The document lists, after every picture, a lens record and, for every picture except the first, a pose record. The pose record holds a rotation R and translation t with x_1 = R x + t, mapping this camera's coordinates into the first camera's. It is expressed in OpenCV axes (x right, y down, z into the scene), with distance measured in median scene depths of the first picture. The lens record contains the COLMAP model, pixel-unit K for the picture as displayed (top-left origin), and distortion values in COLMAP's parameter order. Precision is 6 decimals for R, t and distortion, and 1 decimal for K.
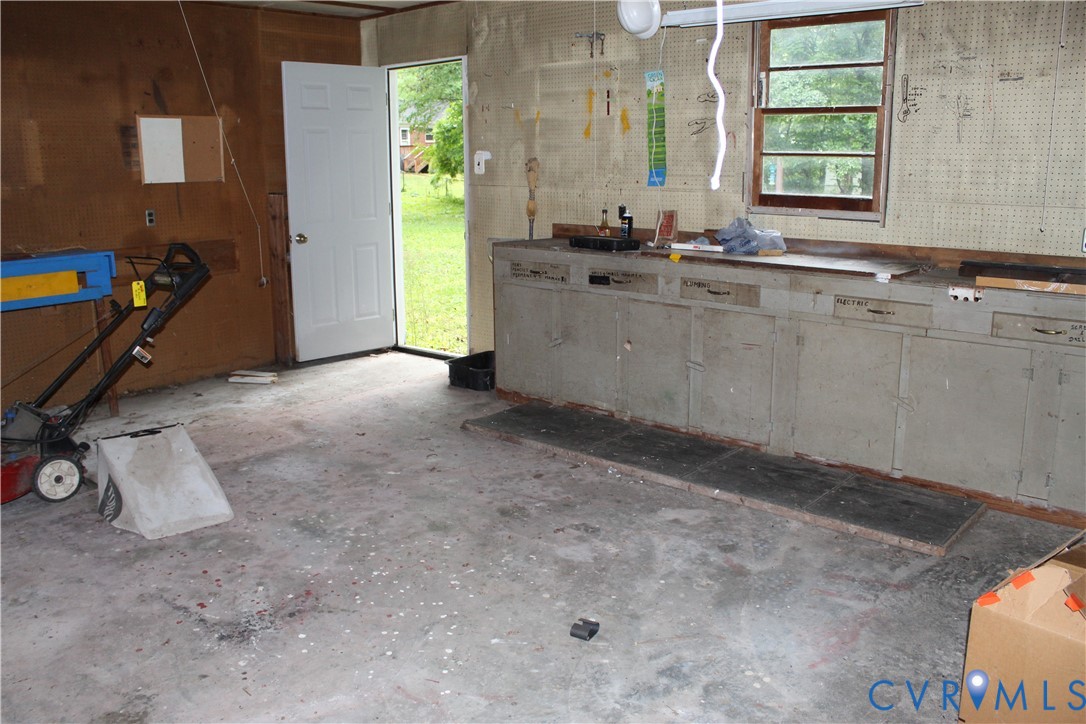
lens RADIAL K [[906.7, 0, 543.0], [0, 906.7, 362.0], [0, 0, 1]] dist [-0.169131, 0.155396]
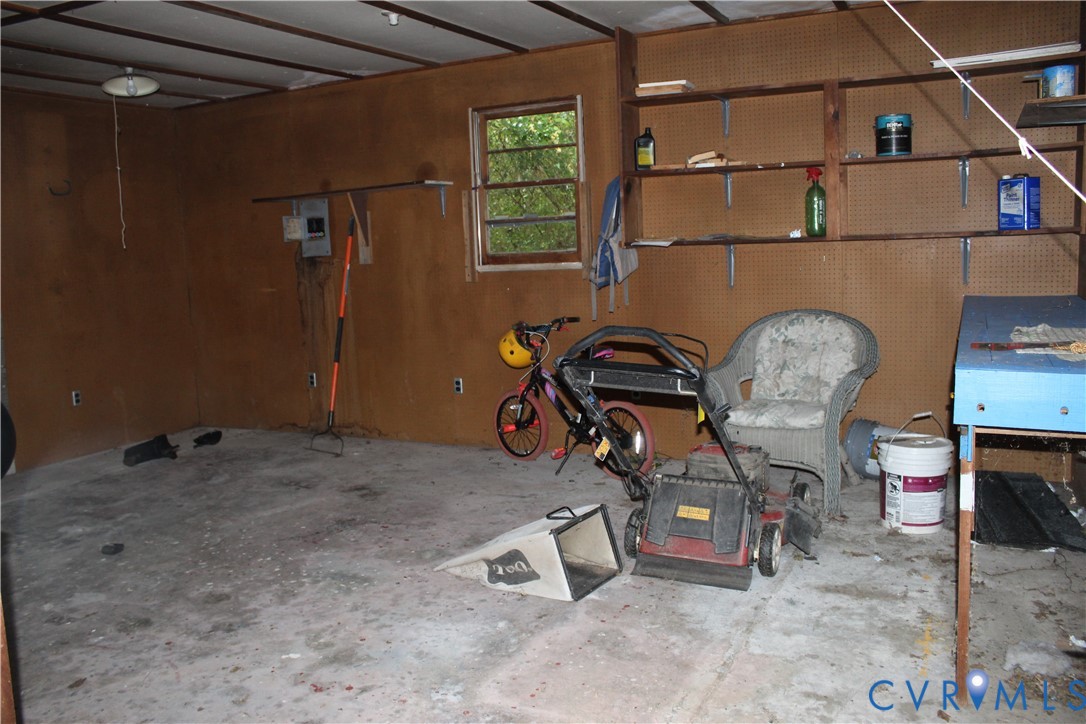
lens RADIAL K [[906.7, 0, 543.0], [0, 906.7, 362.0], [0, 0, 1]] dist [-0.169131, 0.155396]
pose [[-0.963323, 0.078113, -0.256724, -0.209945], [-0.015378, 0.939052, 0.343430, -0.360169], [0.267903, 0.334782, -0.903410, 1.714805]]
